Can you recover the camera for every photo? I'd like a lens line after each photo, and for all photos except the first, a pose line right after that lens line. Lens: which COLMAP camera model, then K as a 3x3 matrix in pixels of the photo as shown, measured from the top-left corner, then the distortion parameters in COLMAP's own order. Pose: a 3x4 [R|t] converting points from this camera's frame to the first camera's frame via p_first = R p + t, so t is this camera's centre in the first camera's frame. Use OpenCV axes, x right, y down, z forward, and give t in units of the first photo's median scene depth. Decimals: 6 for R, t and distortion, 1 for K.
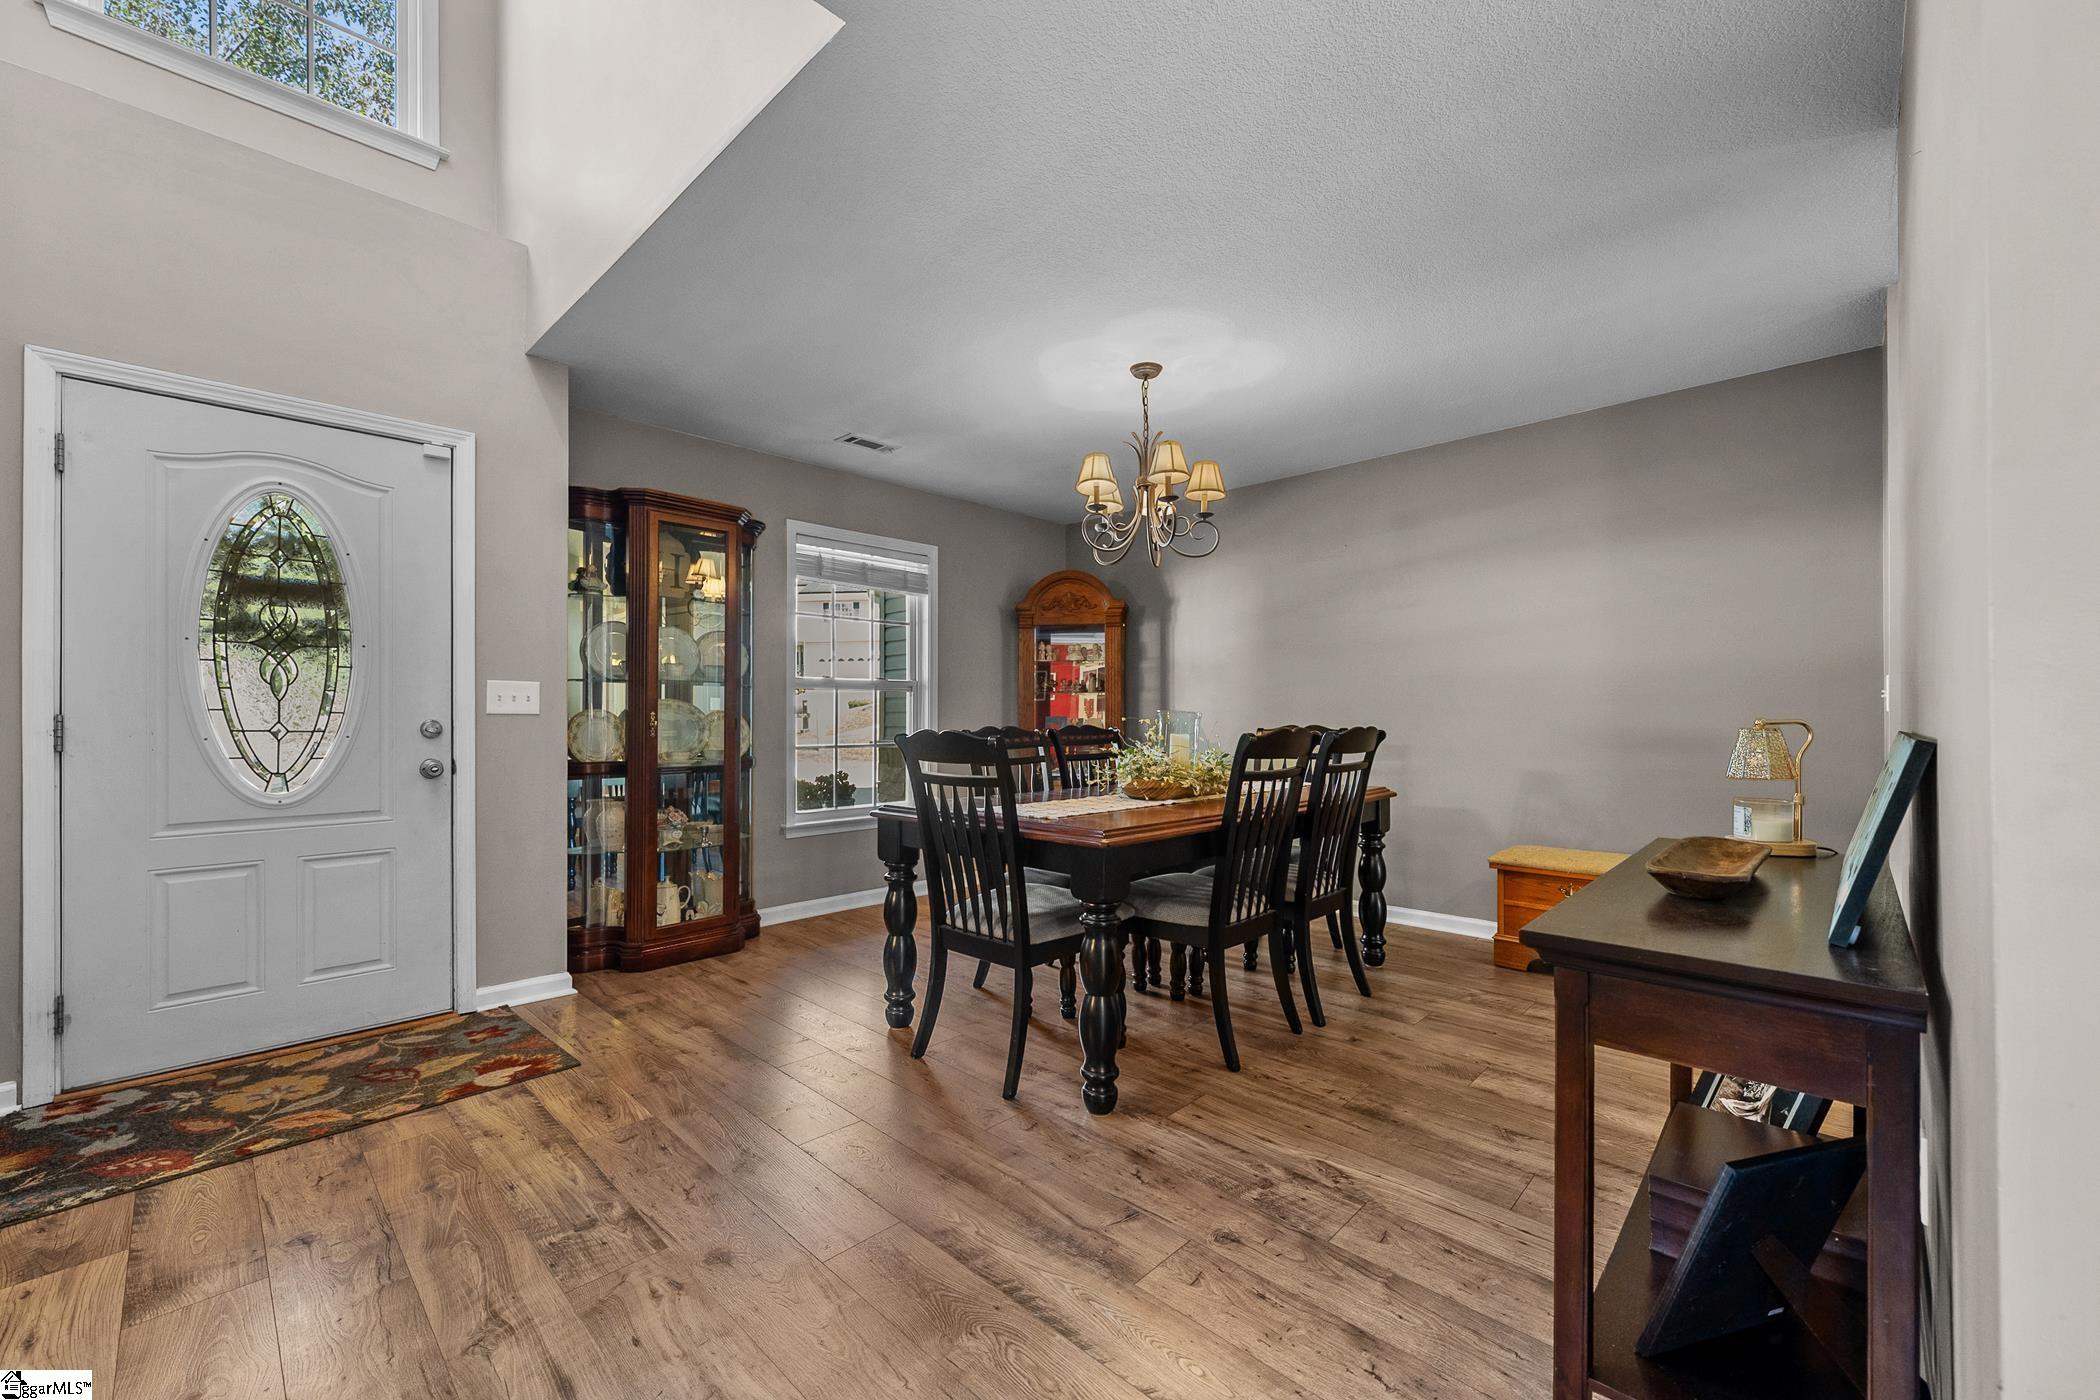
lens RADIAL K [[835.9, 0, 1032.5], [0, 835.9, 713.3], [0, 0, 1]] dist [-0.000540, -0.000106]
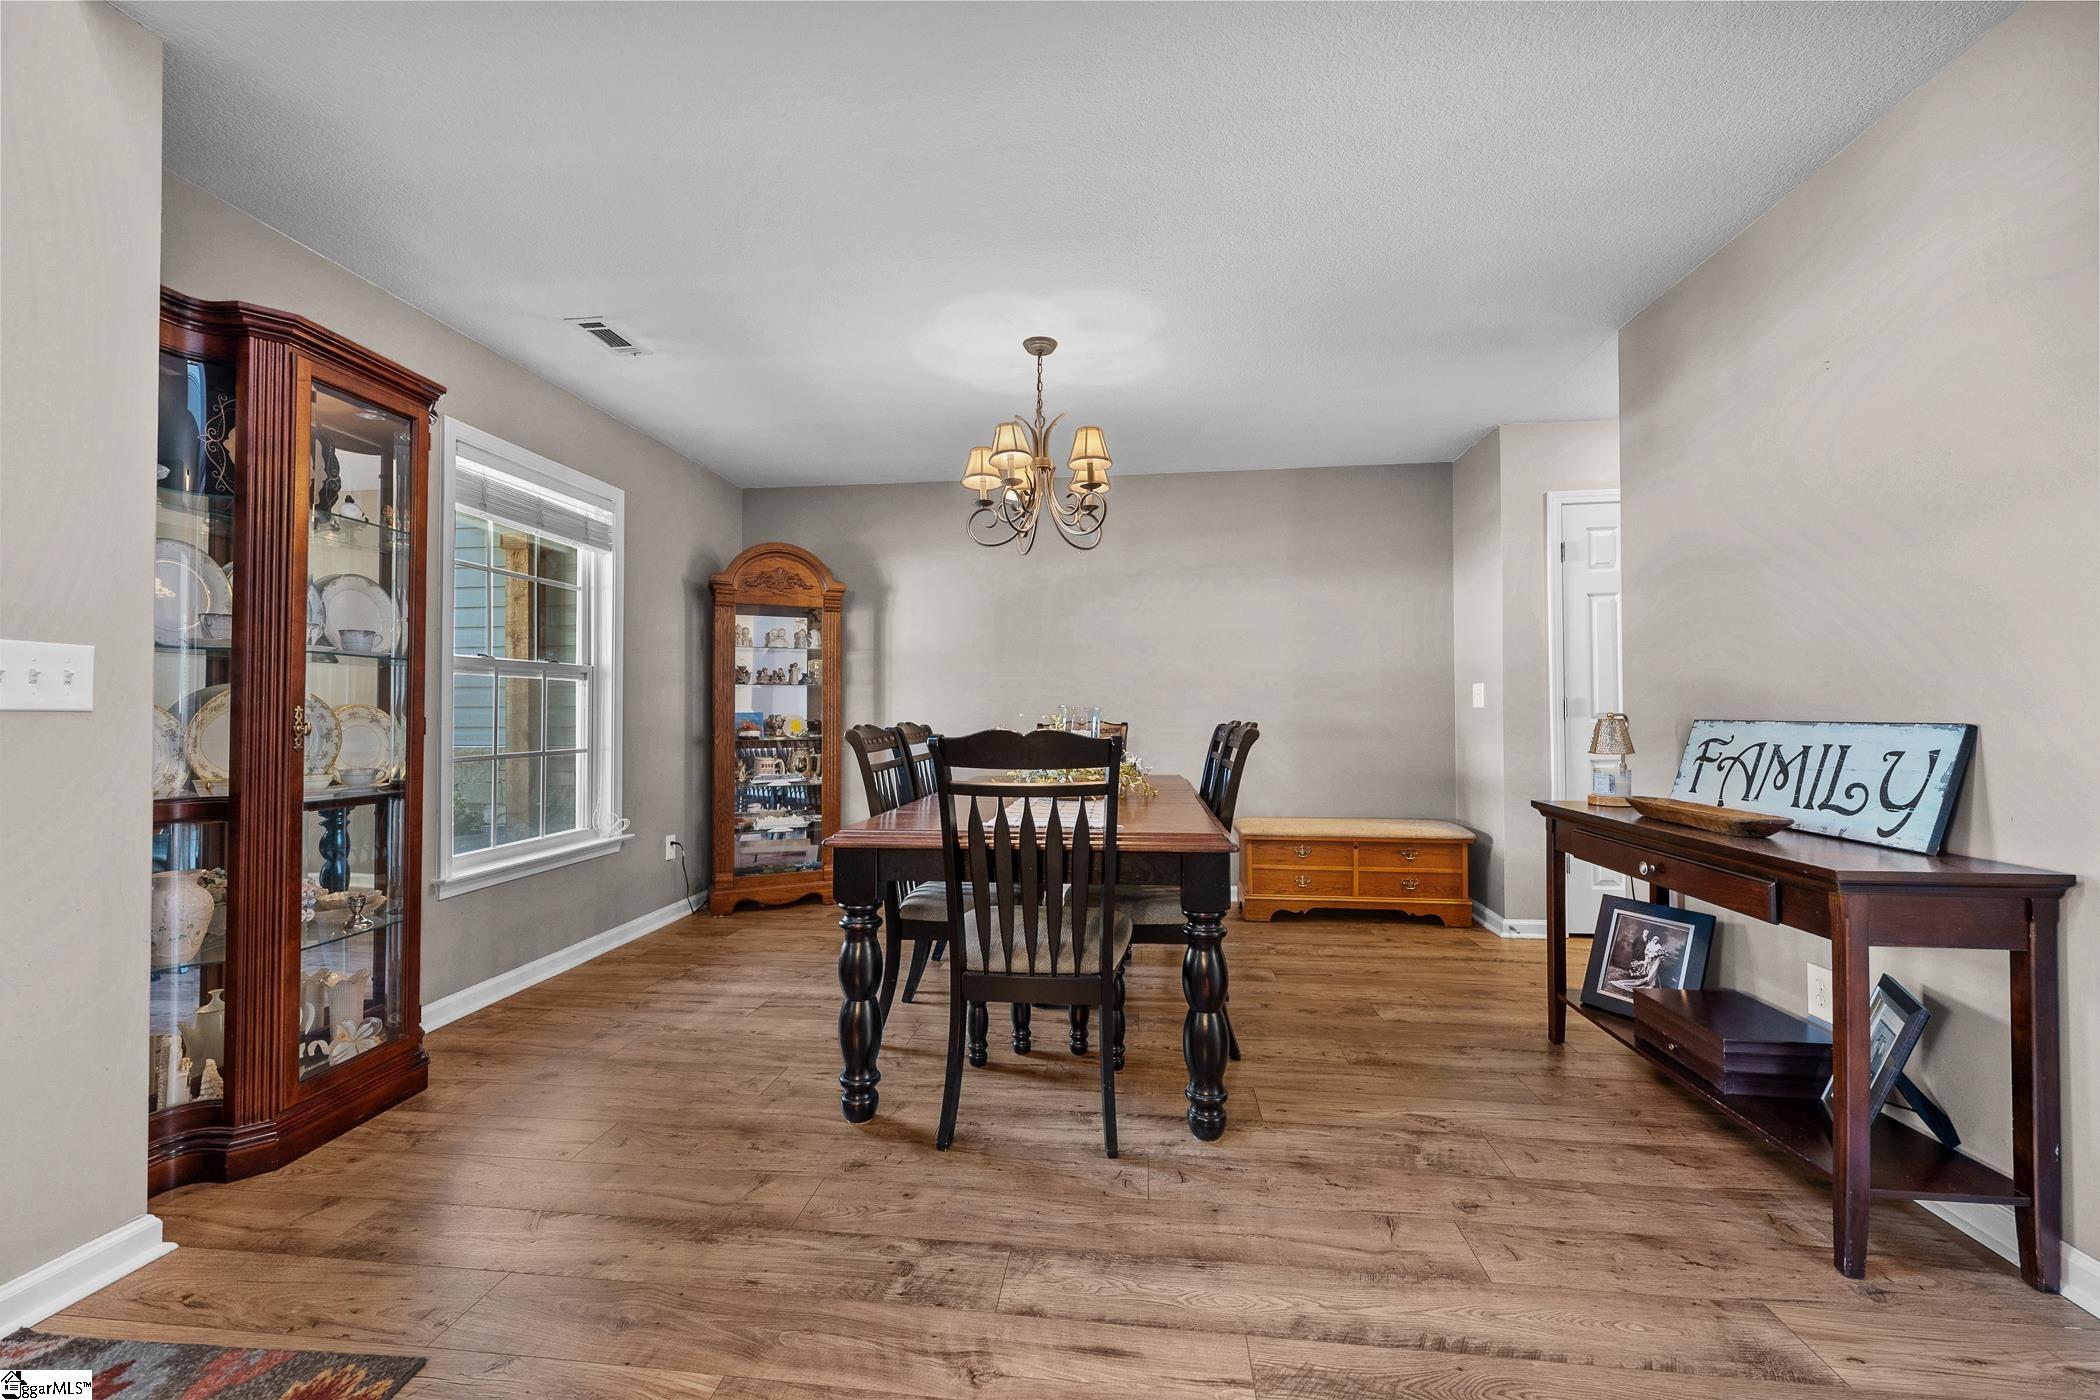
lens RADIAL K [[835.9, 0, 1040.2], [0, 835.9, 696.7], [0, 0, 1]] dist [-0.000540, -0.000106]
pose [[0.788948, 0.009473, 0.614387, -0.503412], [-0.000538, 0.999891, -0.014726, 0.000159], [-0.614460, 0.011287, 0.788867, 0.293178]]
